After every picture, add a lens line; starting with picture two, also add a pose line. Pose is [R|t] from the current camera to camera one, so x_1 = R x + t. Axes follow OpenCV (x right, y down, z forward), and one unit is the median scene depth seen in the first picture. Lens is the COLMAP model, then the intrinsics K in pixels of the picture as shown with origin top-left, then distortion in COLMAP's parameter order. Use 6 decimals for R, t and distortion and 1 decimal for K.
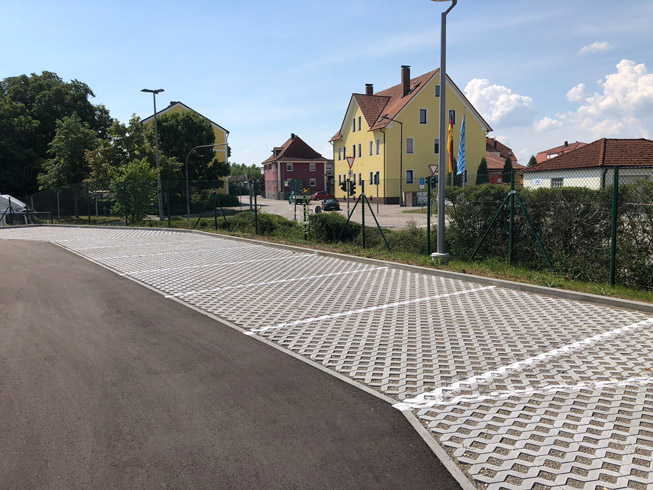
lens RADIAL K [[522.1, 0, 326.5], [0, 522.1, 245.0], [0, 0, 1]] dist [0.007303, -0.008371]
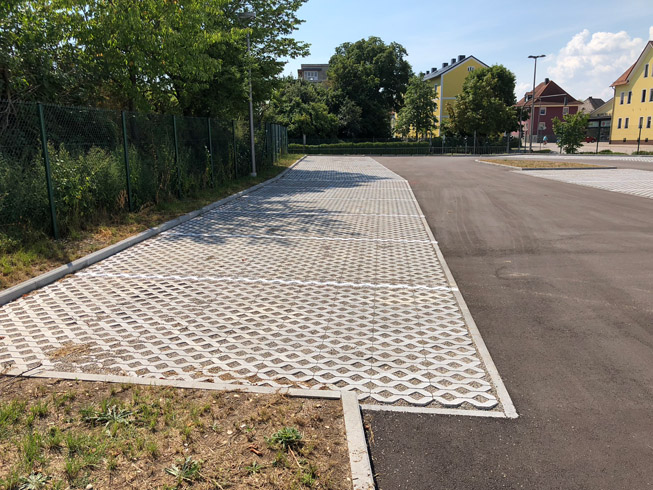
lens RADIAL K [[522.1, 0, 326.5], [0, 522.1, 245.0], [0, 0, 1]] dist [0.007303, -0.008371]
pose [[0.943920, 0.067785, -0.323141, -0.193449], [-0.033583, 0.993334, 0.110273, 0.026951], [0.328462, -0.093237, 0.939904, -0.243616]]
